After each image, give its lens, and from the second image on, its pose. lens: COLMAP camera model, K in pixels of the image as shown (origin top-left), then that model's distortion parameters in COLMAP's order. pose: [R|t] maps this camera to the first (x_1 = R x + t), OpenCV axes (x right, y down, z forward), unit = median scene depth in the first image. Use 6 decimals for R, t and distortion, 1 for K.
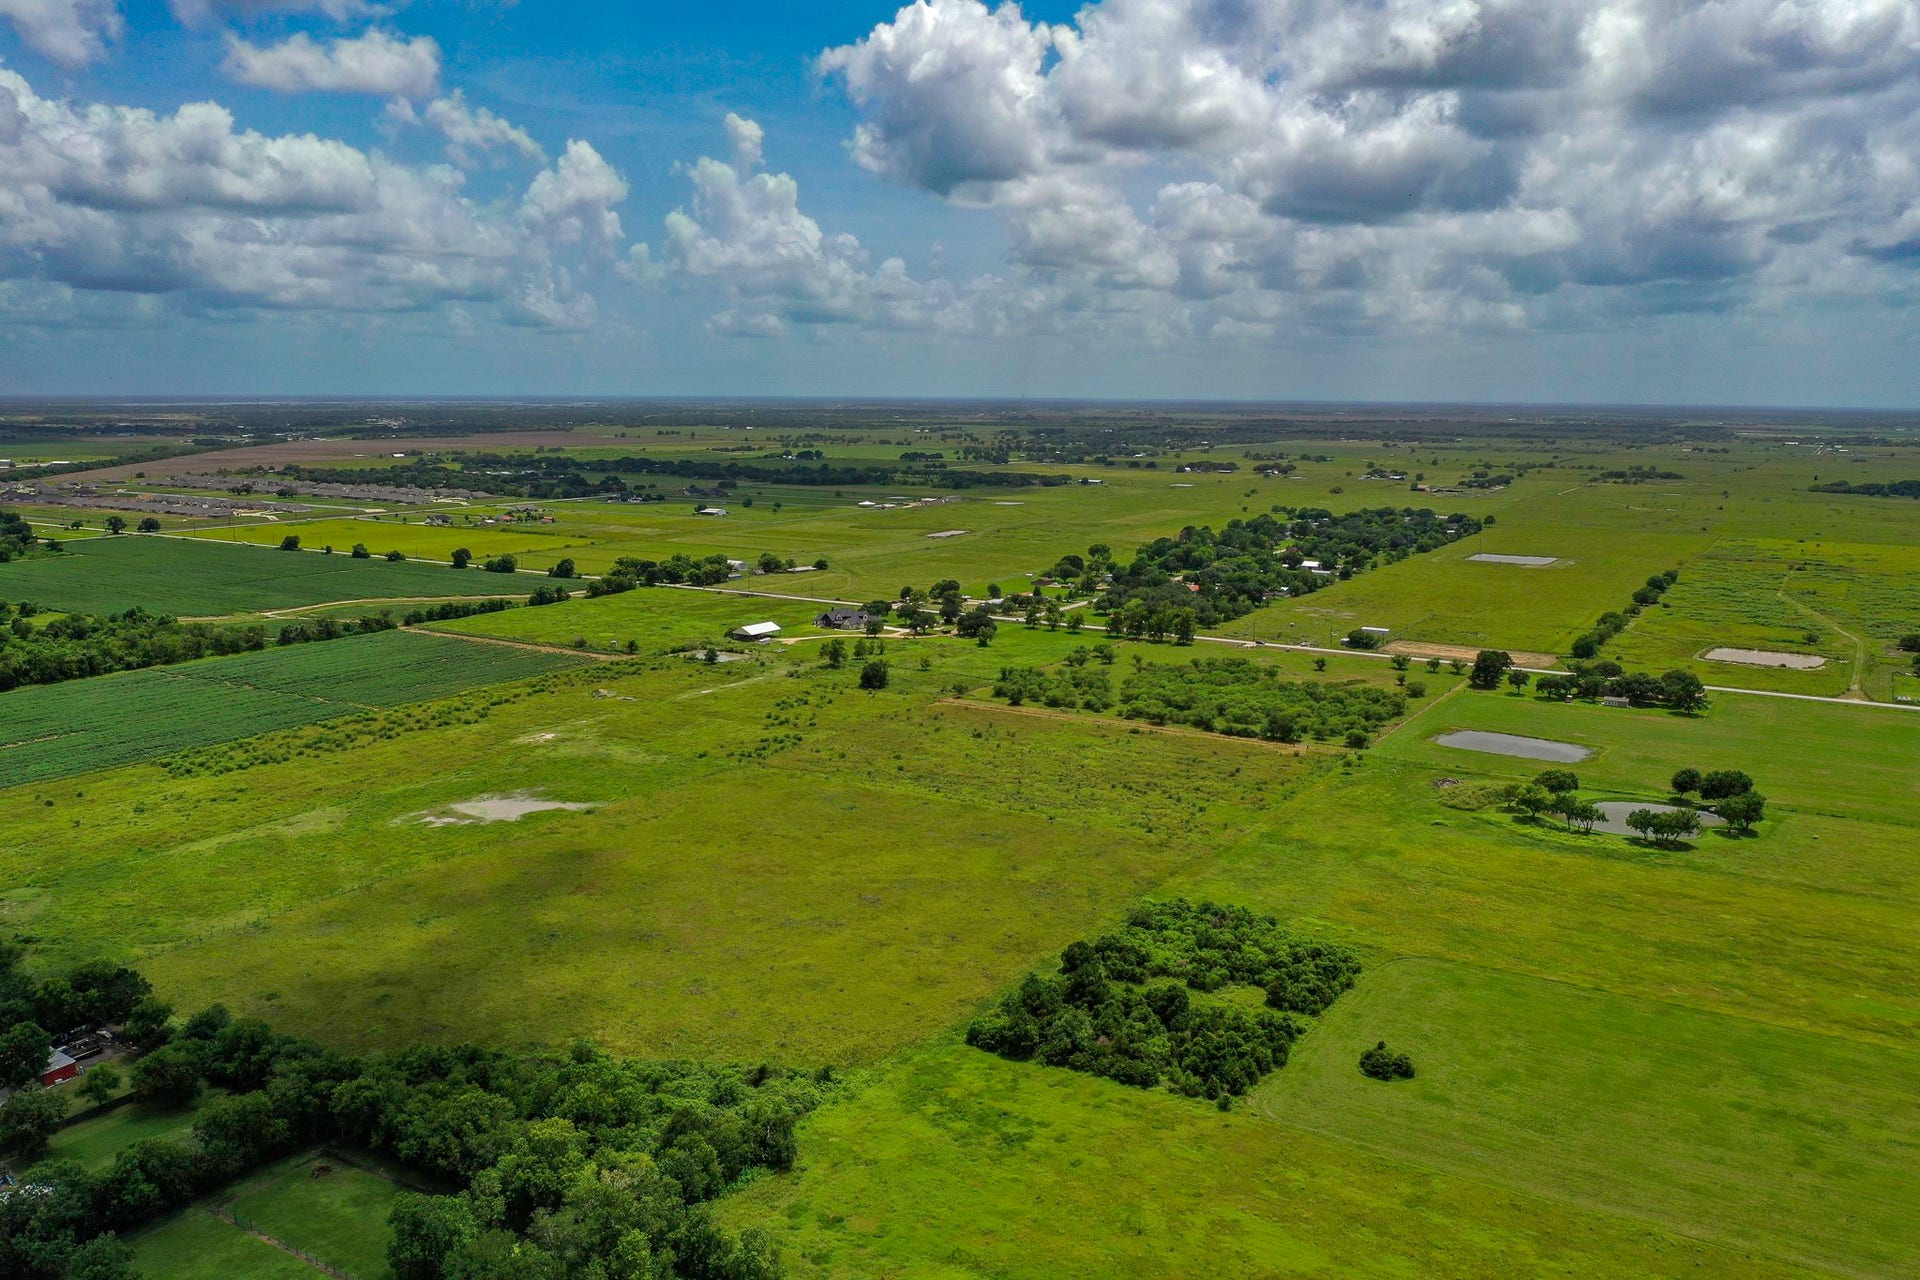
lens RADIAL K [[1486.2, 0, 960.0], [0, 1486.2, 640.0], [0, 0, 1]] dist [-0.020840, 0.000453]
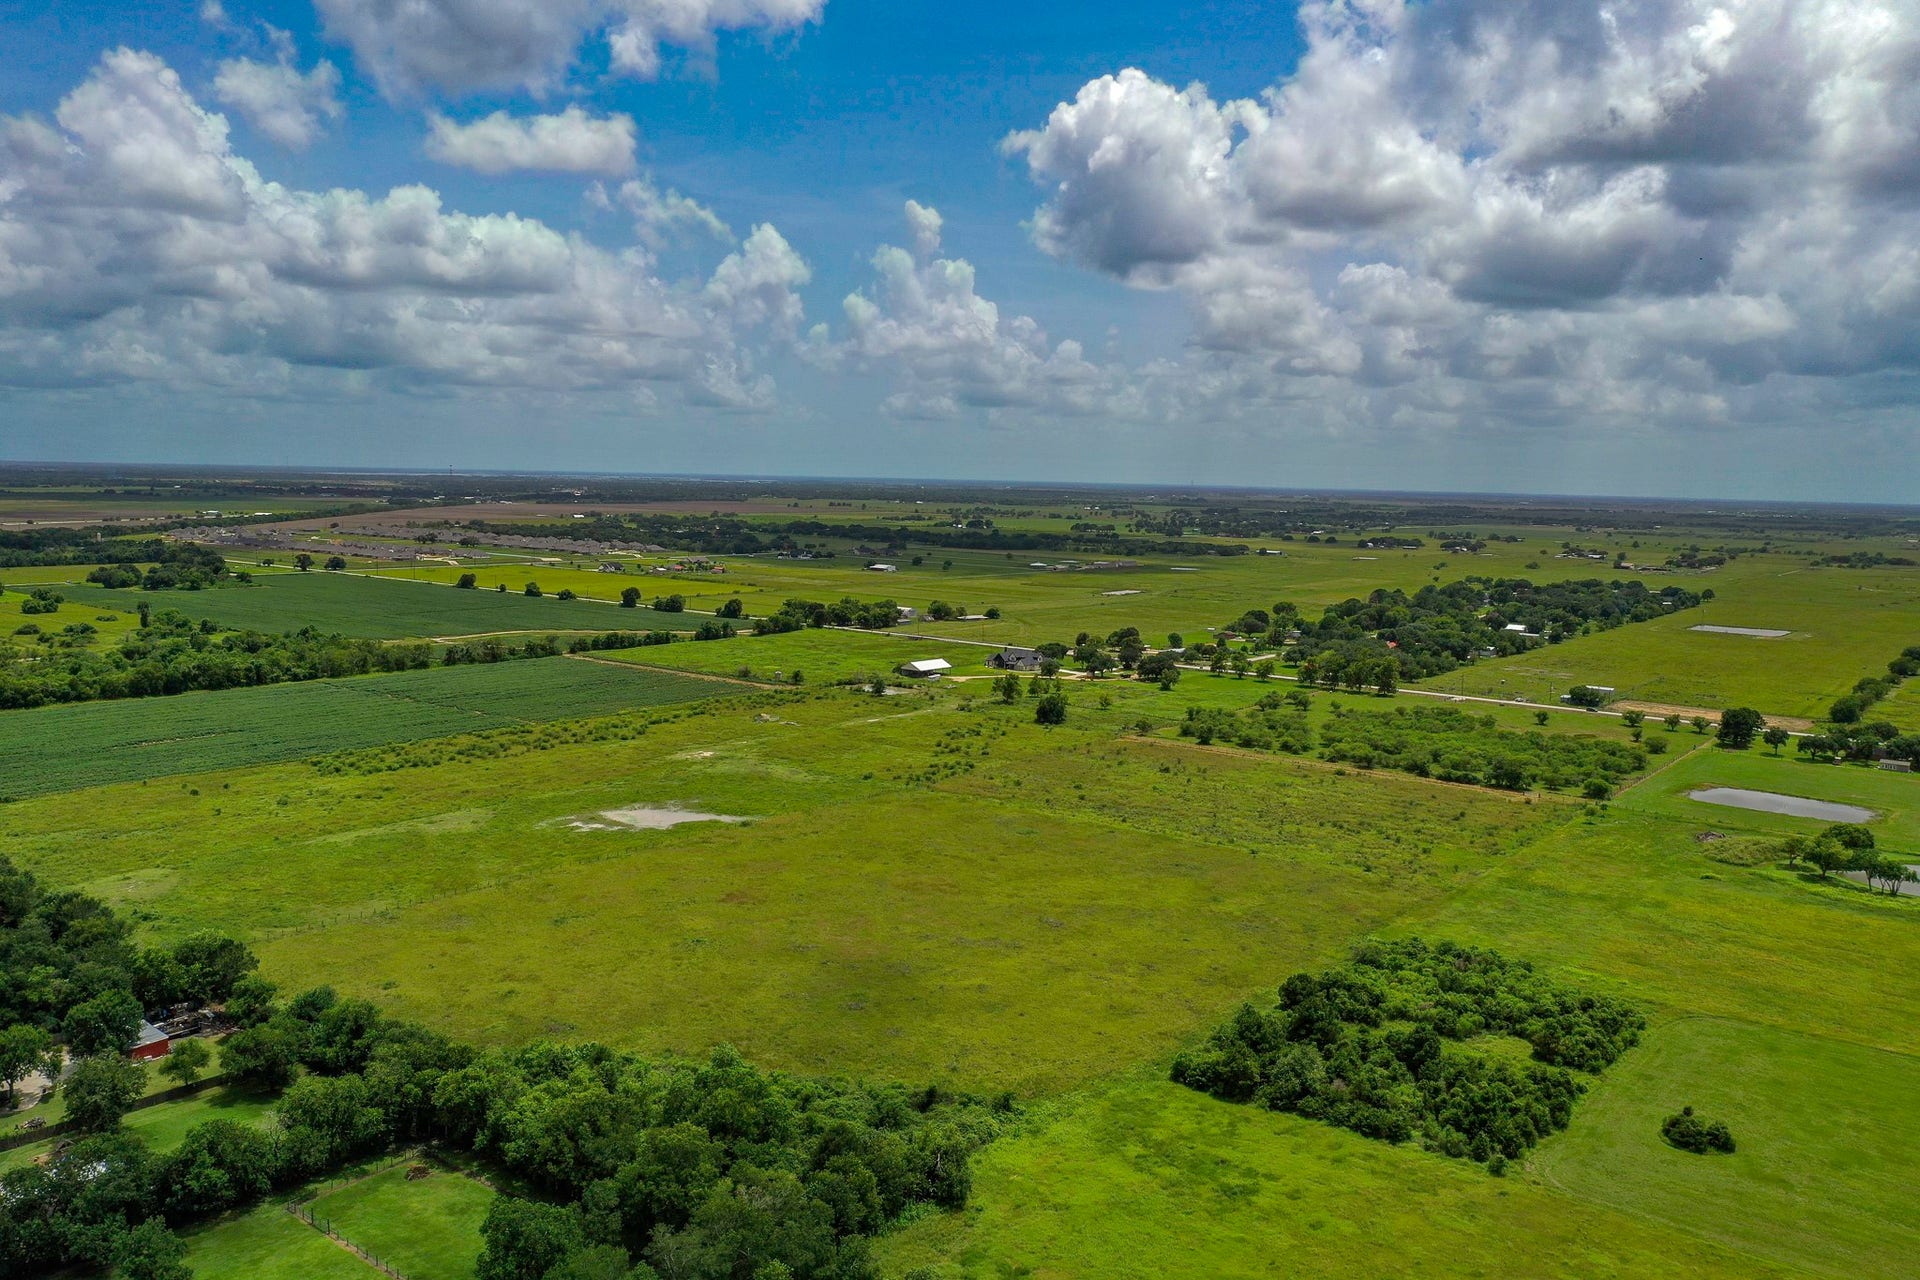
lens RADIAL K [[1491.6, 0, 960.0], [0, 1491.6, 640.0], [0, 0, 1]] dist [-0.017591, 0.000466]
pose [[0.993598, 0.028188, -0.109404, -0.015527], [-0.034338, 0.997910, -0.054735, 0.038966], [0.107633, 0.058141, 0.992489, 0.071999]]
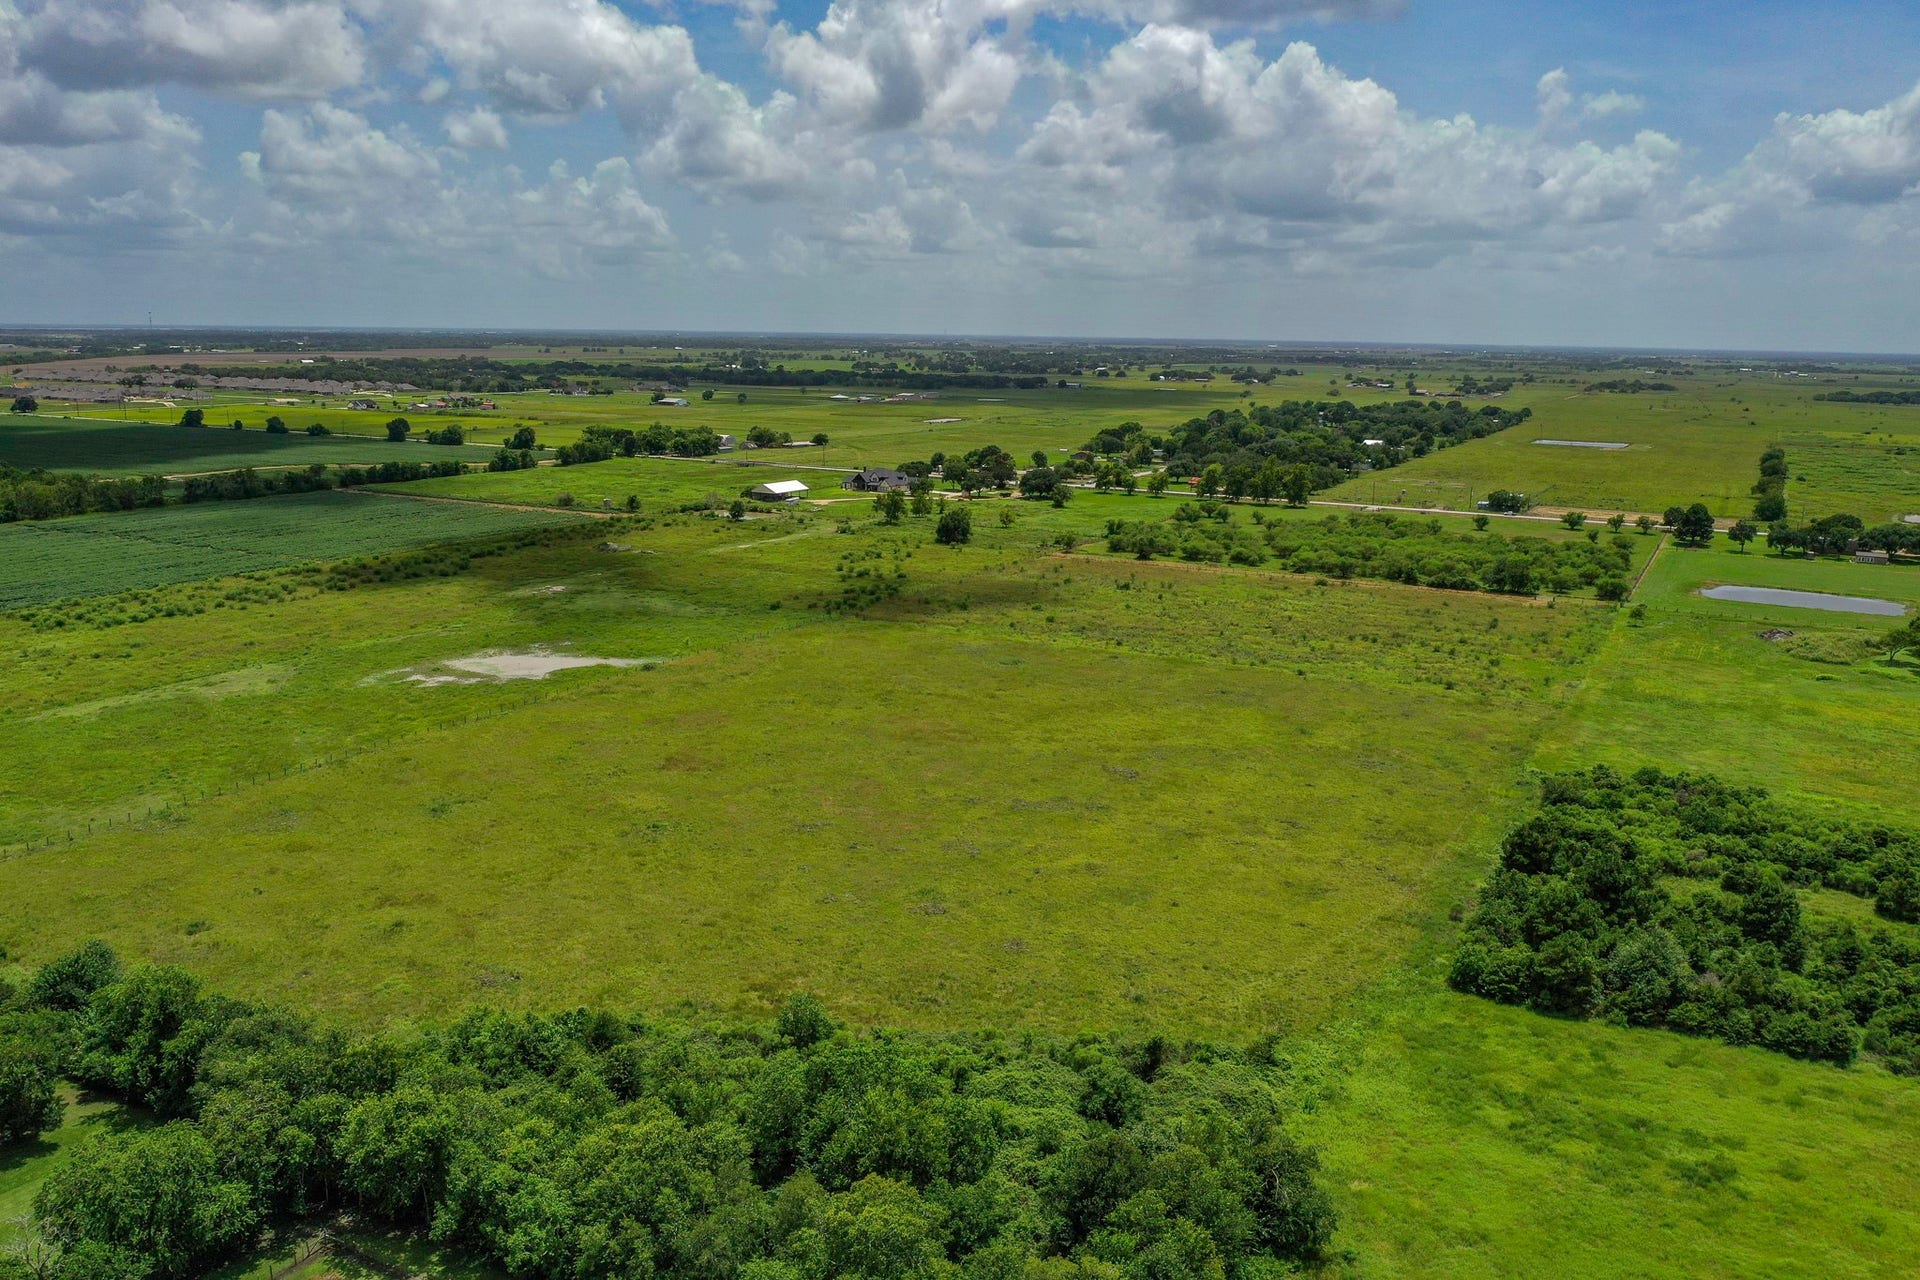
lens RADIAL K [[1491.6, 0, 960.0], [0, 1491.6, 640.0], [0, 0, 1]] dist [-0.017591, 0.000466]
pose [[0.998560, -0.002379, 0.053598, -0.114539], [0.000240, 0.999205, 0.039877, 0.060988], [-0.053650, -0.039807, 0.997766, 0.236951]]
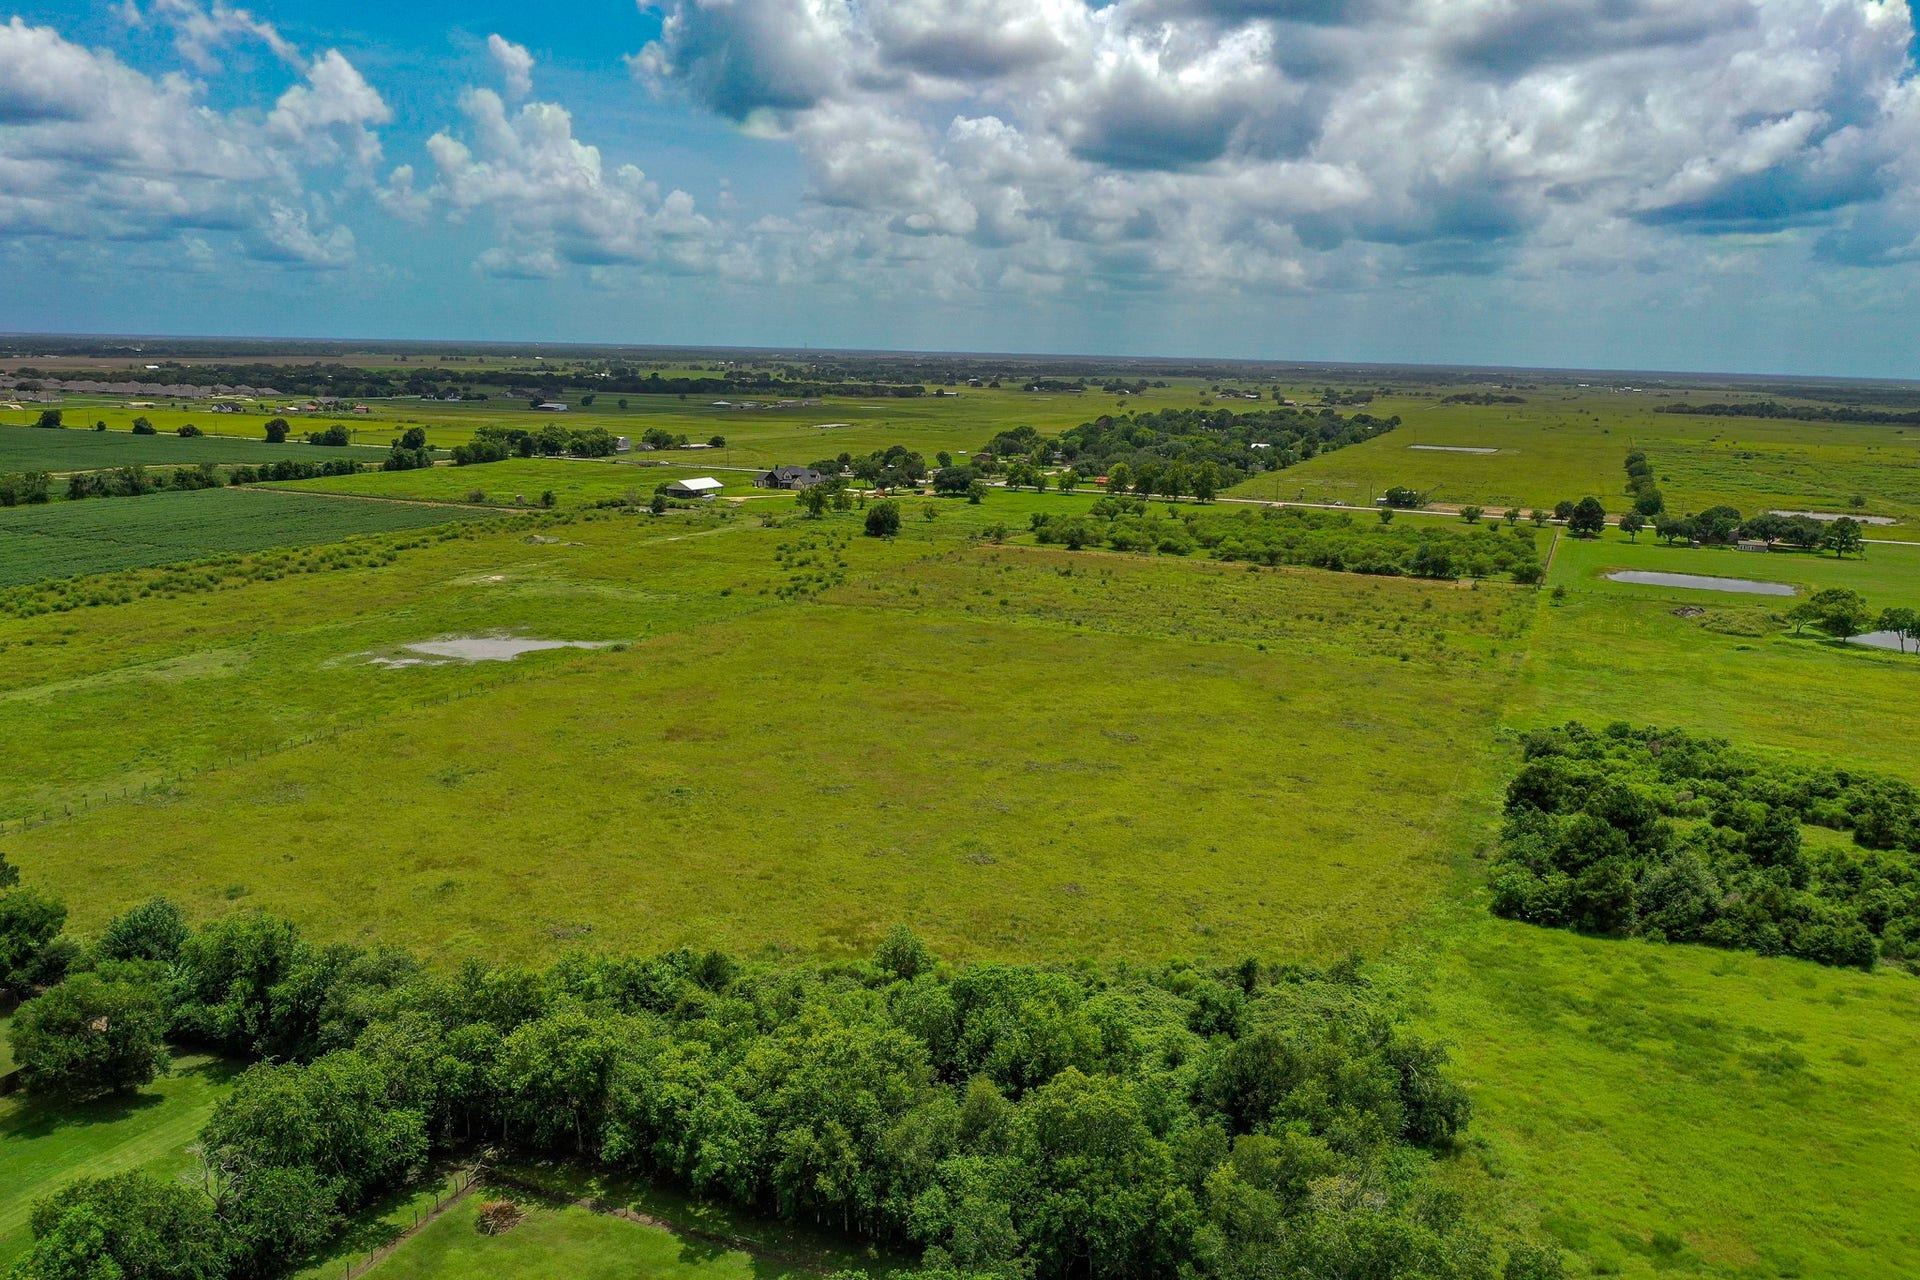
lens RADIAL K [[1491.6, 0, 960.0], [0, 1491.6, 640.0], [0, 0, 1]] dist [-0.017591, 0.000466]
pose [[0.989309, -0.011415, 0.145385, -0.157436], [0.007021, 0.999504, 0.030698, 0.074696], [-0.145664, -0.029349, 0.988899, 0.235406]]
